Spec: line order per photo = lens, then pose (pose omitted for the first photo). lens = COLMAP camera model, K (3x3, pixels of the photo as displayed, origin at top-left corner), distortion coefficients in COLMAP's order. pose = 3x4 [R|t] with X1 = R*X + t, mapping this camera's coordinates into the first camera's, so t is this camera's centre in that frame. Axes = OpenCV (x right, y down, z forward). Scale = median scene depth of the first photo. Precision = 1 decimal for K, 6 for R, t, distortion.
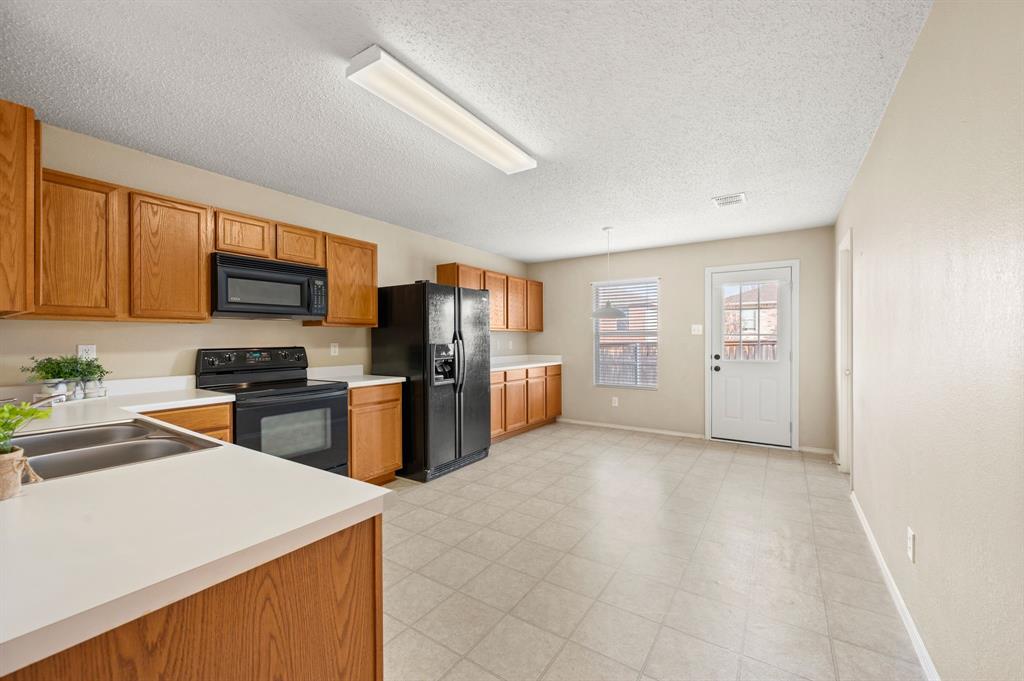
lens RADIAL K [[408.7, 0, 515.3], [0, 408.7, 339.5], [0, 0, 1]] dist [-0.000703, -0.000108]
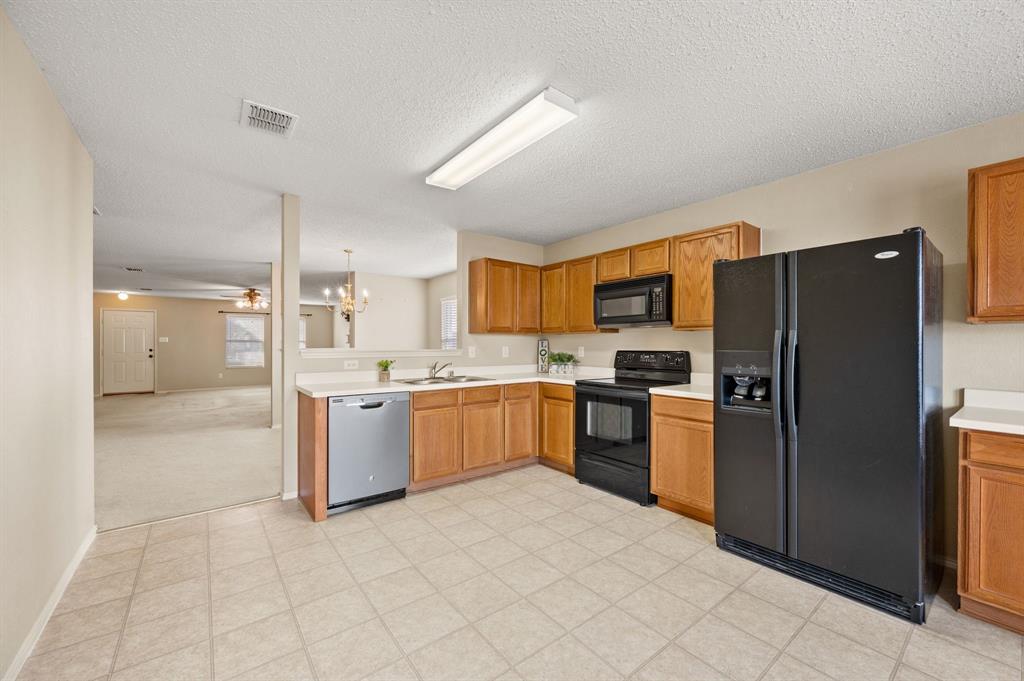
lens RADIAL K [[402.4, 0, 512.0], [0, 402.4, 340.5], [0, 0, 1]] dist [-0.000801, -0.000332]
pose [[-0.323025, -0.004807, -0.946378, 0.390560], [-0.002028, 0.999988, -0.004387, -0.002646], [0.946388, 0.000502, -0.323031, 0.628714]]
